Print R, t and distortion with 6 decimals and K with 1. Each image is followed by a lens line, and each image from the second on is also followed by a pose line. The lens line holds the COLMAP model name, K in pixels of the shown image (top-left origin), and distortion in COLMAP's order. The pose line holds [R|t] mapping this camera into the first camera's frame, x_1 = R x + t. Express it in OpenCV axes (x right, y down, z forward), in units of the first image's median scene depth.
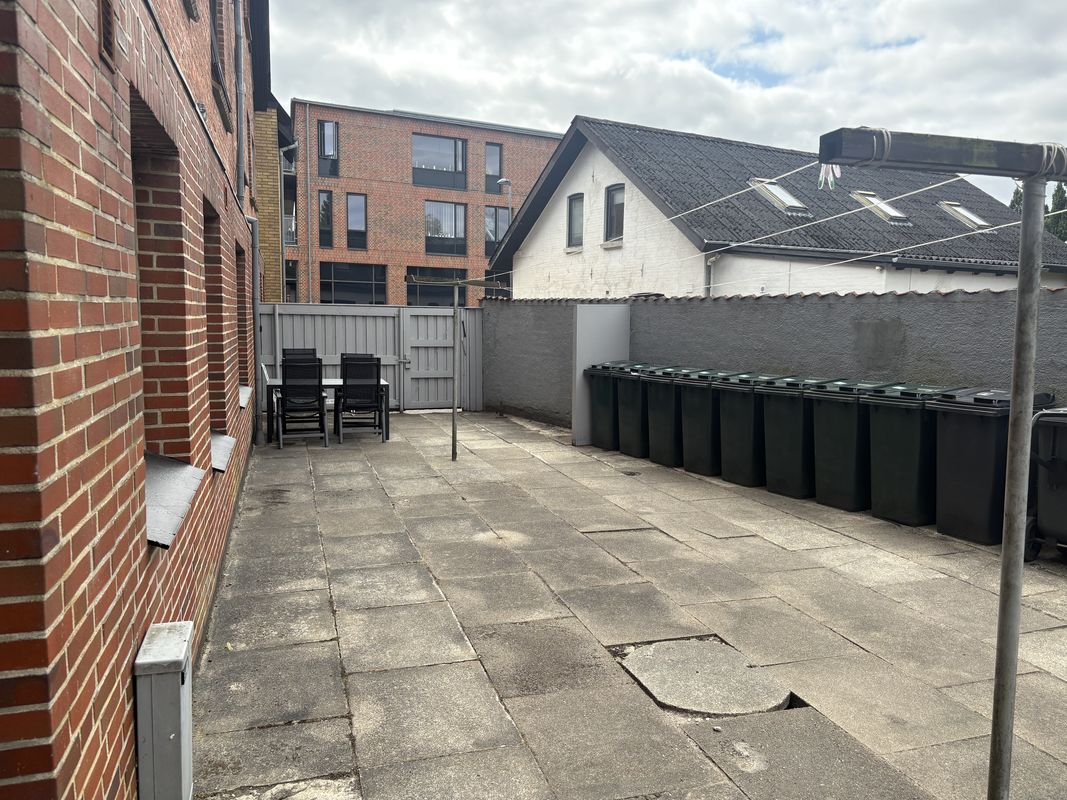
lens RADIAL K [[797.2, 0, 535.4], [0, 797.2, 398.7], [0, 0, 1]] dist [0.007163, -0.028824]
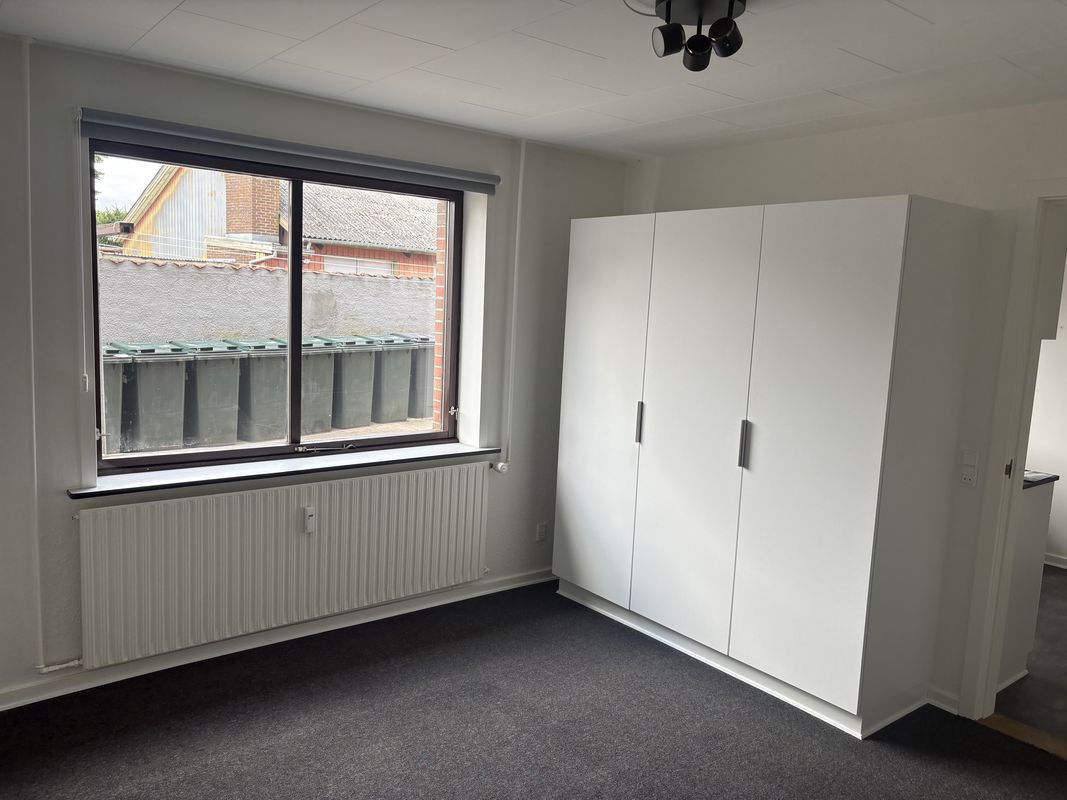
lens RADIAL K [[797.2, 0, 533.6], [0, 797.2, 396.5], [0, 0, 1]] dist [0.007163, -0.028824]
pose [[-0.374062, -0.131737, 0.917999, -1.012506], [0.062609, 0.984014, 0.166722, -0.129363], [-0.925288, 0.119839, -0.359834, 1.199530]]
